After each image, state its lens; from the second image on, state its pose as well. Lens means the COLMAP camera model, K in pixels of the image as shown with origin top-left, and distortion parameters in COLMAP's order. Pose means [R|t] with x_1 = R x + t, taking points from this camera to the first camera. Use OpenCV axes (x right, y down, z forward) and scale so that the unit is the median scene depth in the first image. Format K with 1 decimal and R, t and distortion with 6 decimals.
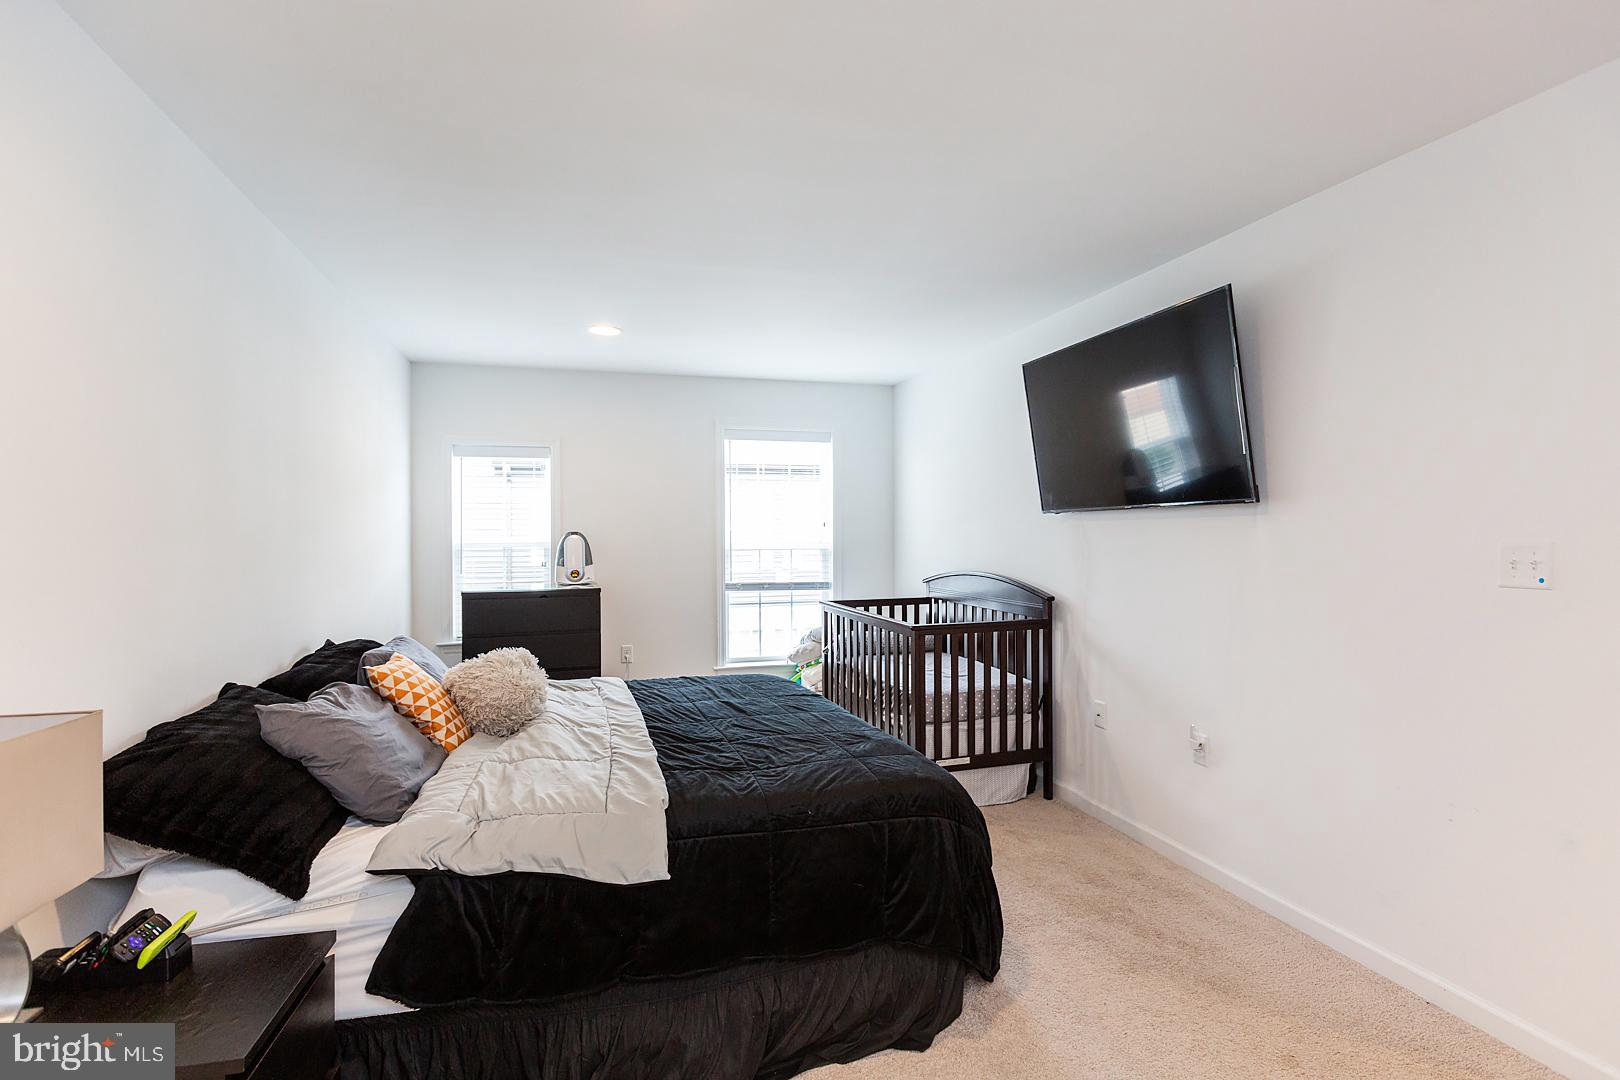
lens RADIAL K [[803.8, 0, 768.6], [0, 803.8, 540.2], [0, 0, 1]] dist [0.000625, 0.000081]
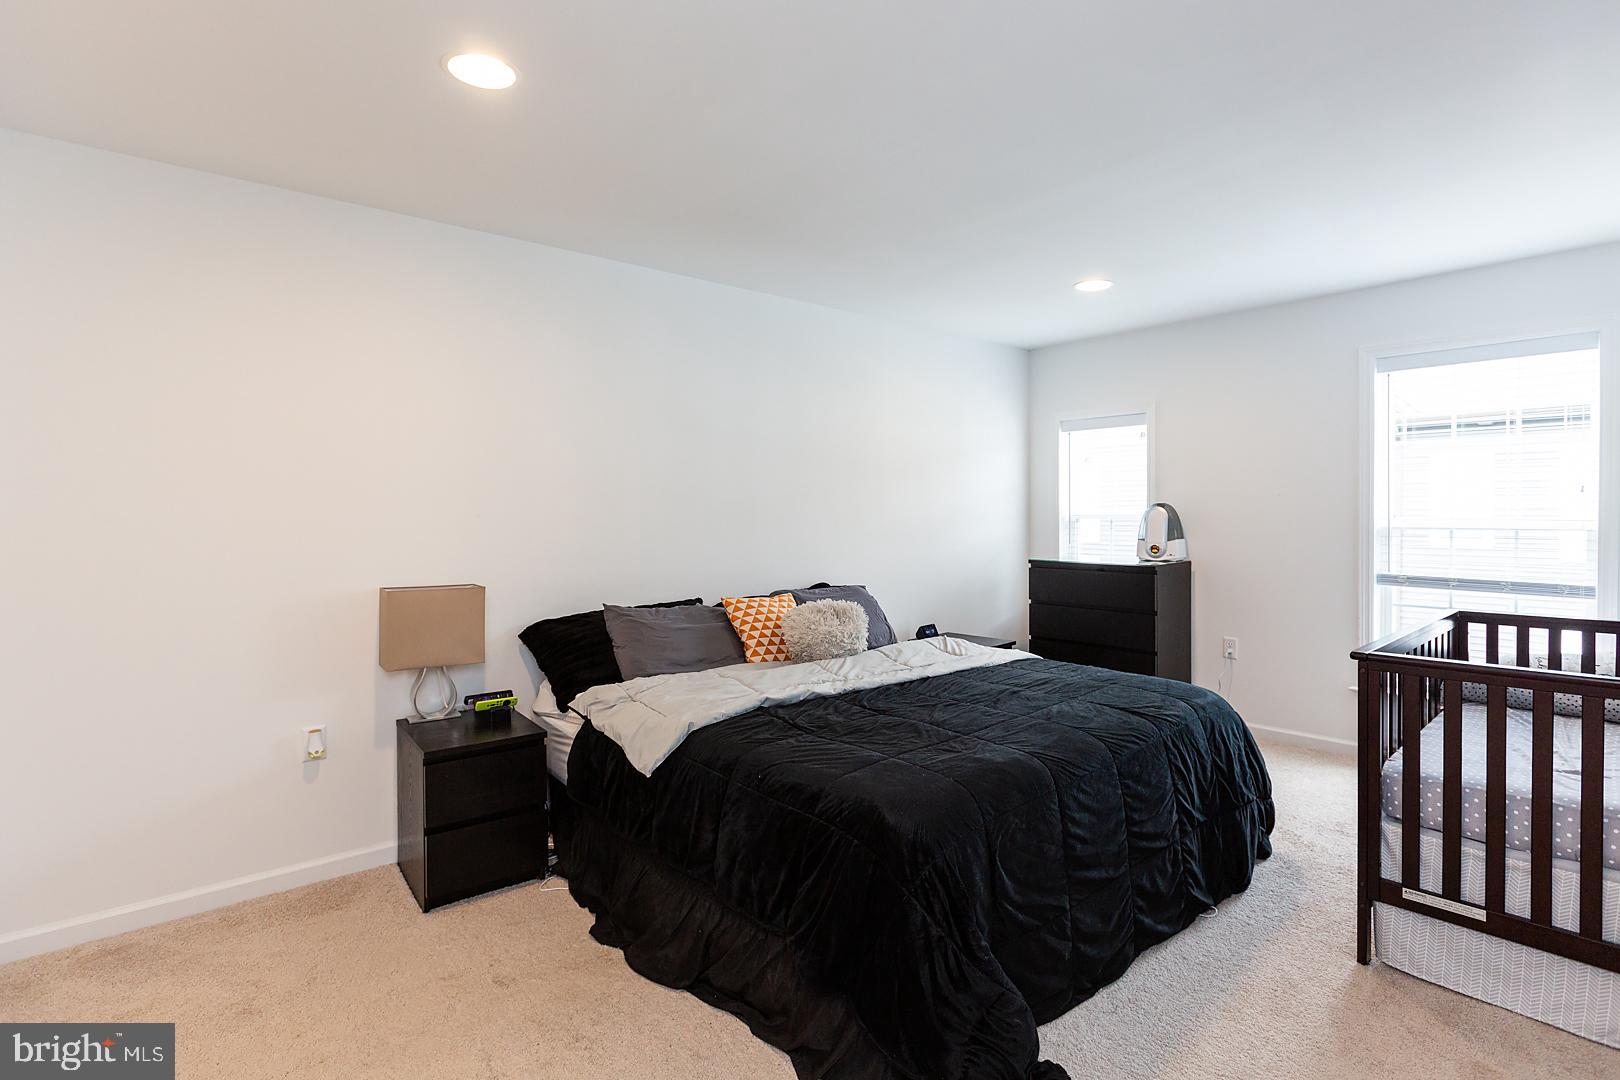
lens RADIAL K [[772.5, 0, 810.0], [0, 772.5, 540.0], [0, 0, 1]] dist [-0.002842, 0.000493]
pose [[0.412326, 0.041469, -0.910092, 0.403881], [-0.008367, 0.999094, 0.041733, -0.002337], [0.910998, -0.009593, 0.412299, 0.274194]]
